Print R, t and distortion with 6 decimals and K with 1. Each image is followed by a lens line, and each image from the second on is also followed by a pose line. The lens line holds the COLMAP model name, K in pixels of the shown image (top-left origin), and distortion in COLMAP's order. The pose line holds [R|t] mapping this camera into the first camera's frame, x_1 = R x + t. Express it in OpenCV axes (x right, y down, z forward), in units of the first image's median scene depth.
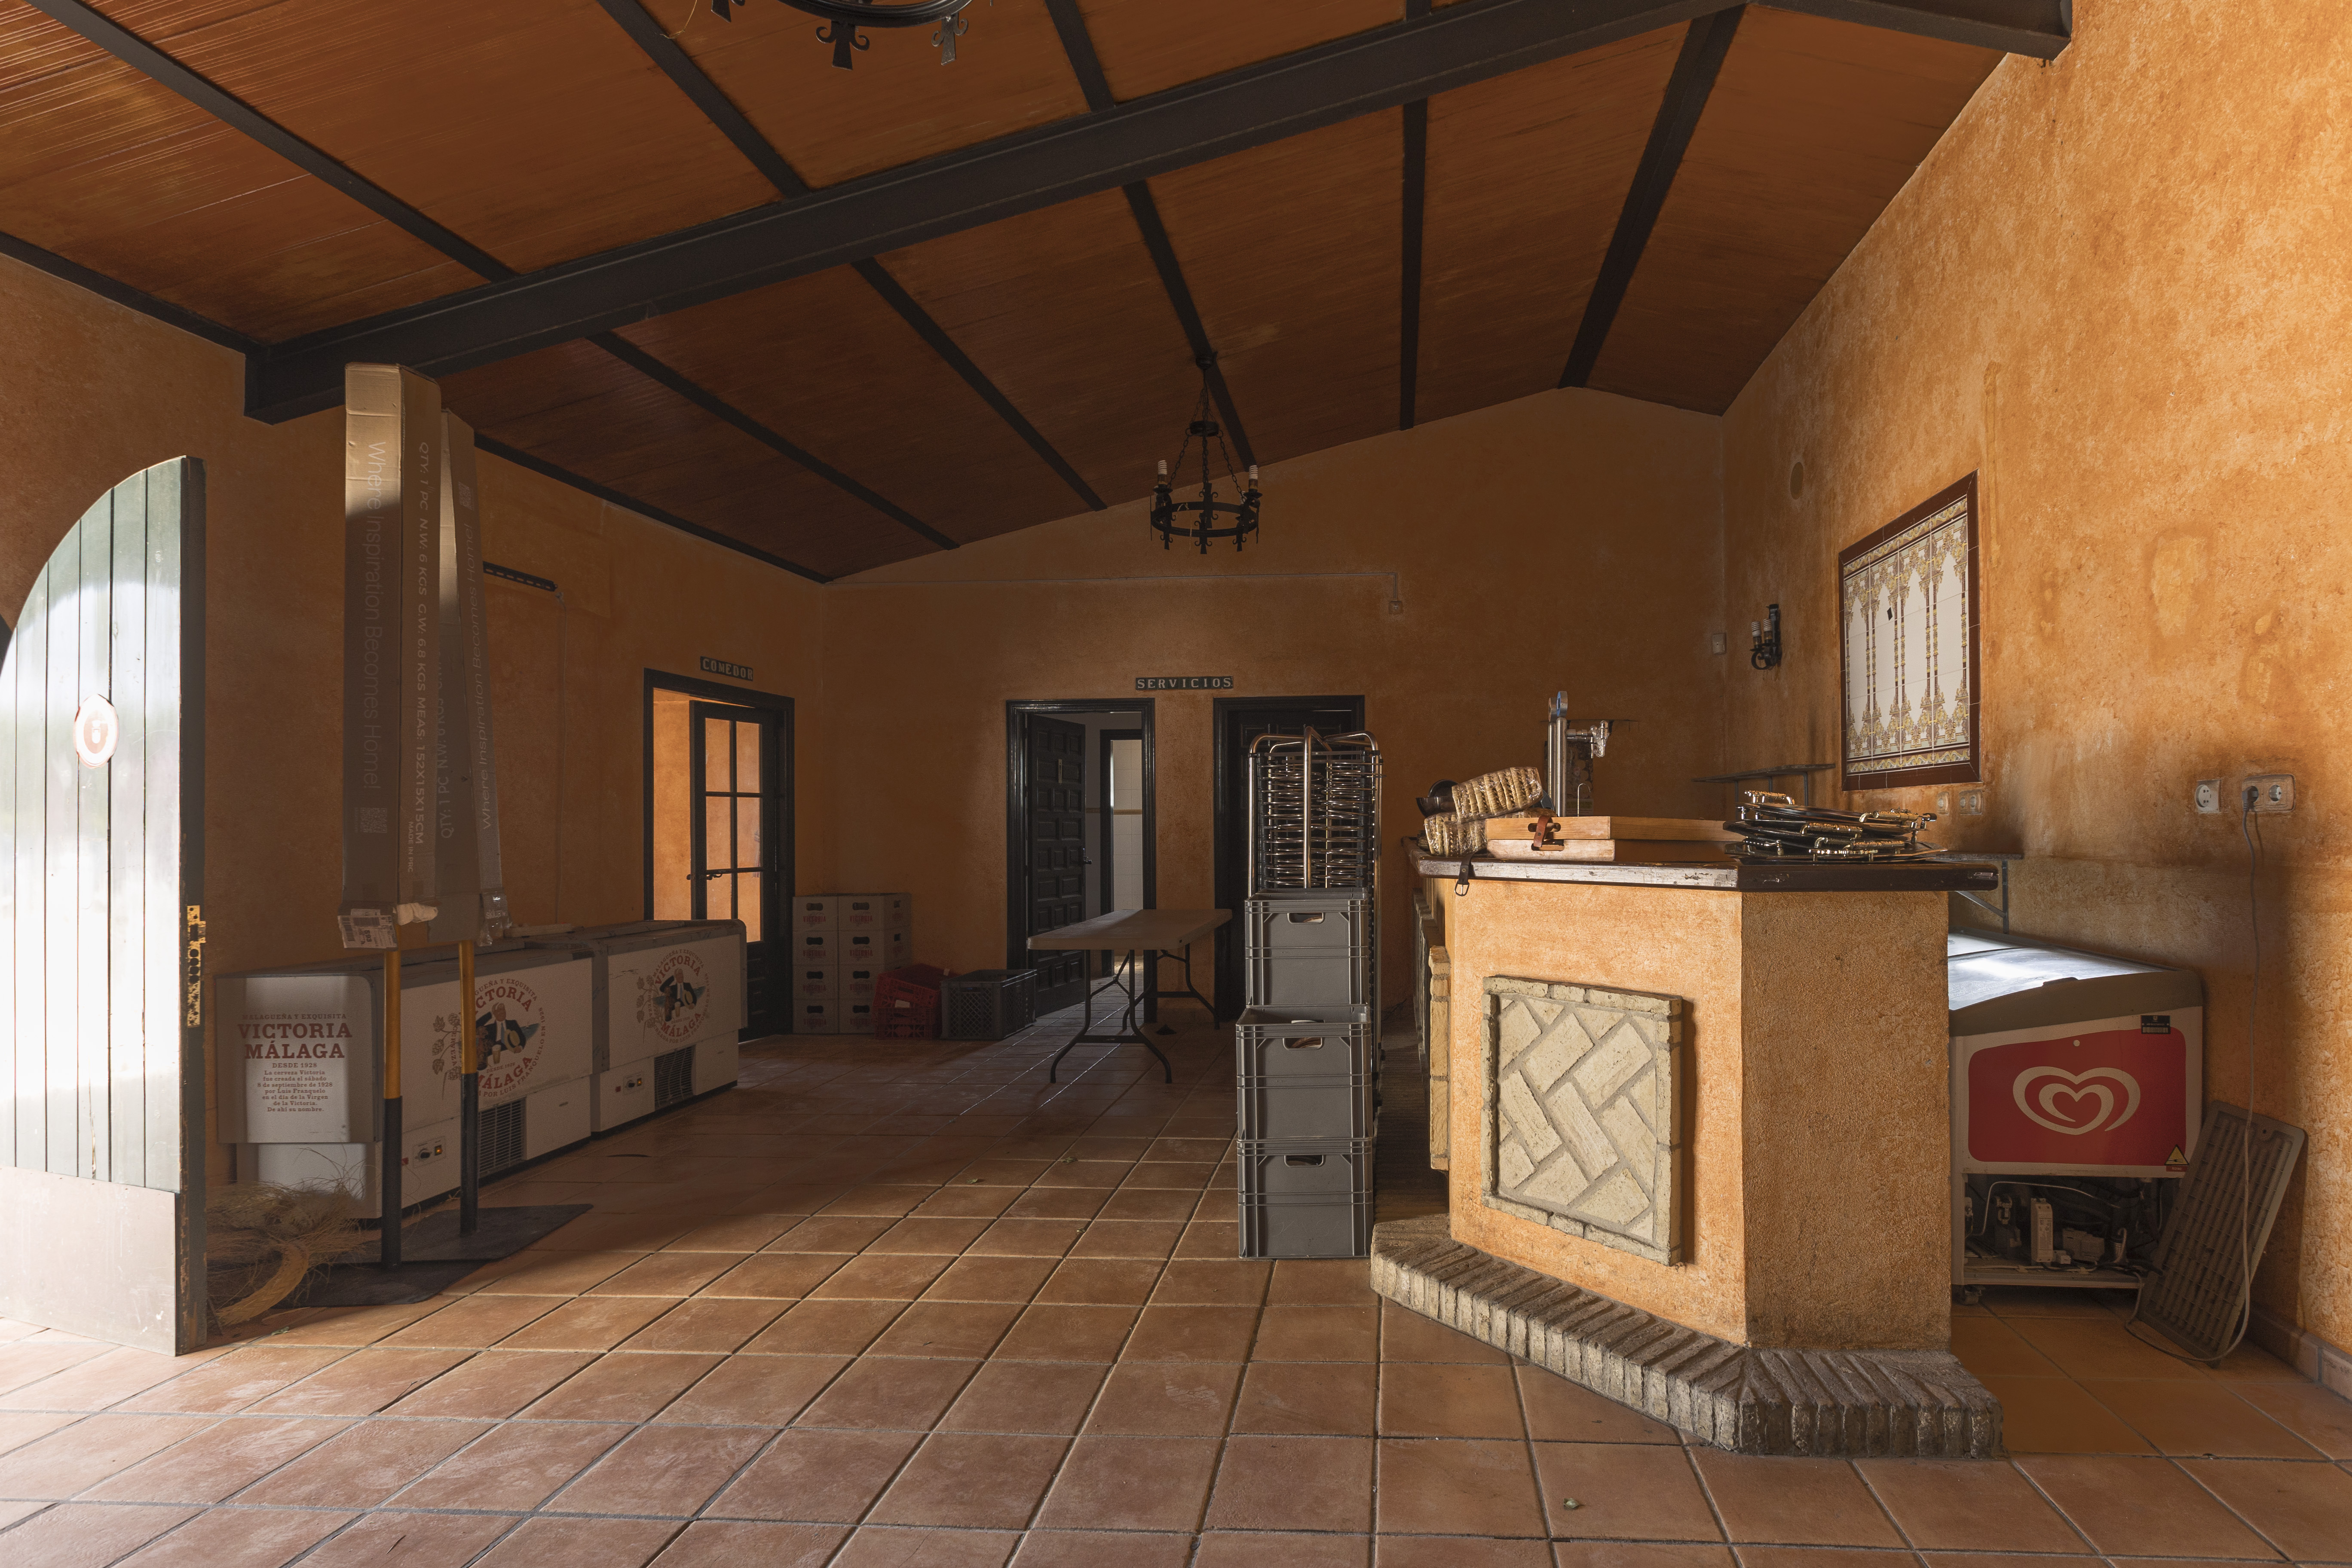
lens RADIAL K [[1102.9, 0, 1313.3], [0, 1102.9, 821.6], [0, 0, 1]] dist [-0.002668, -0.000655]
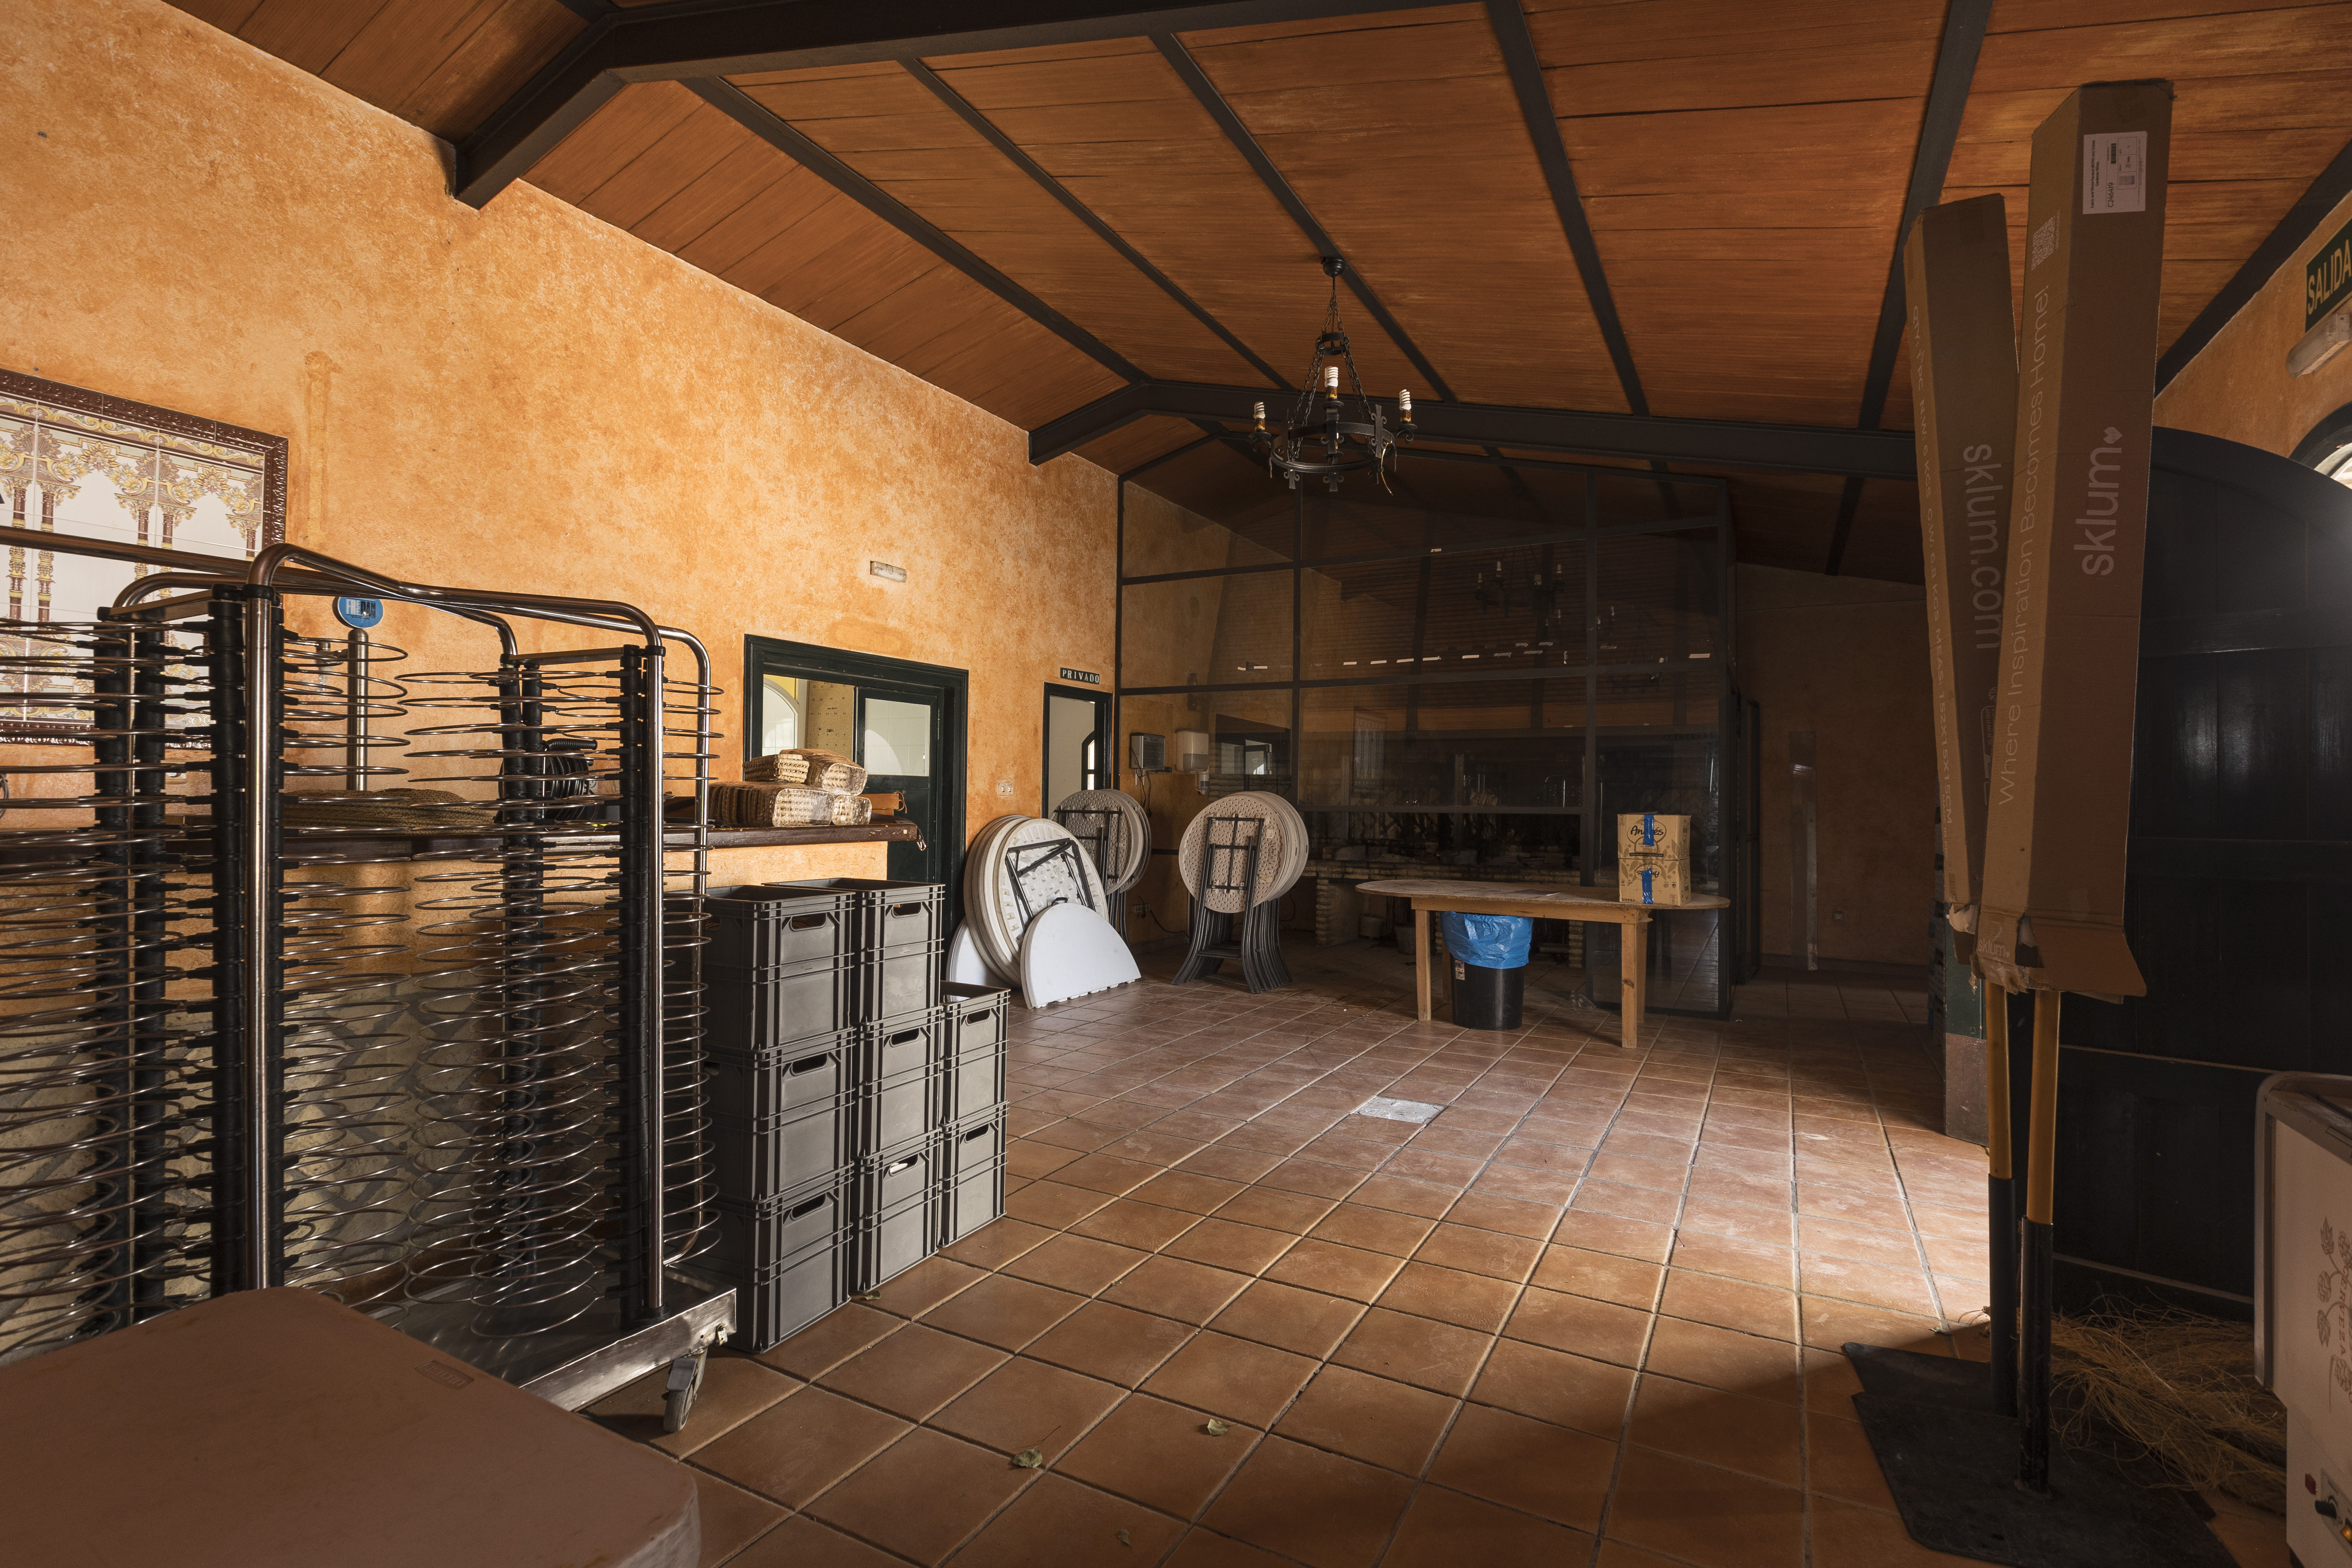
lens RADIAL K [[1084.7, 0, 1176.0], [0, 1084.7, 784.0], [0, 0, 1]] dist [0.000290, -0.006428]
pose [[-0.906301, 0.005056, 0.422602, -0.650513], [-0.002807, 0.999834, -0.017981, 0.007027], [-0.422623, -0.017483, -0.906137, 1.884475]]
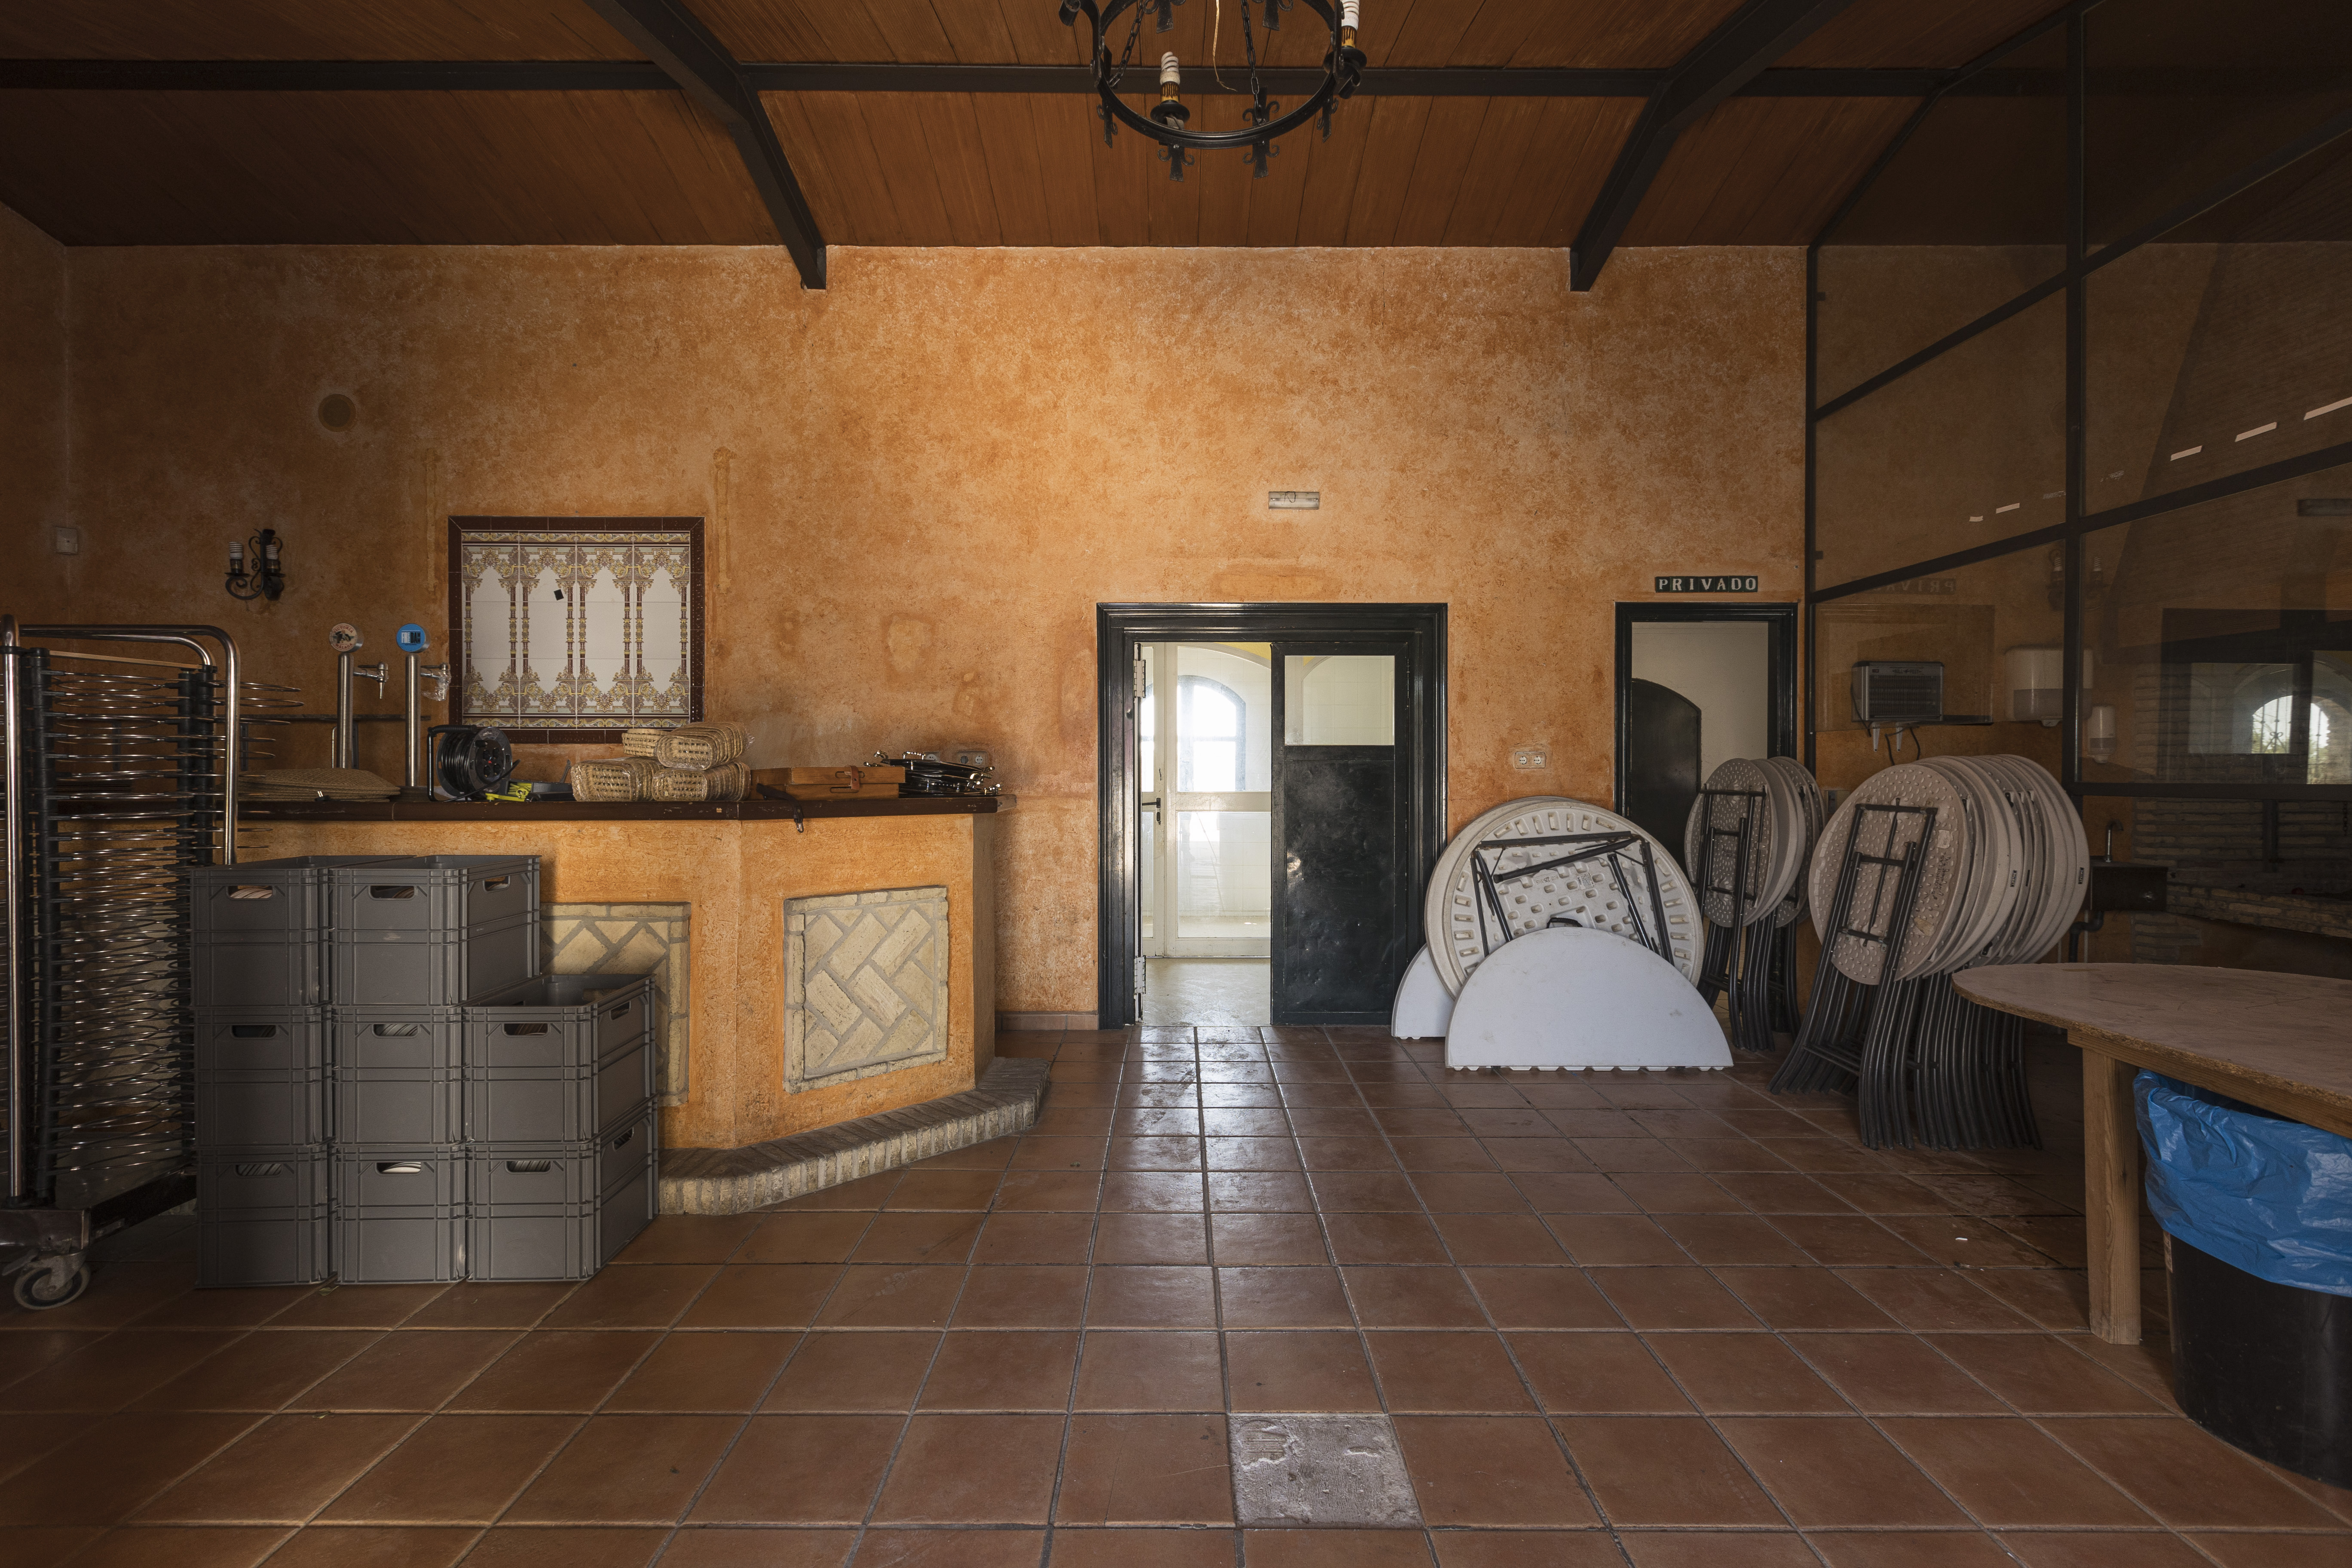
lens RADIAL K [[1043.0, 0, 1176.0], [0, 1043.0, 784.0], [0, 0, 1]] dist [-0.009549, -0.000446]
pose [[-0.066402, -0.003371, 0.997787, -0.901633], [-0.002161, 0.999992, 0.003235, 0.010435], [-0.997791, -0.001942, -0.066409, 0.608603]]
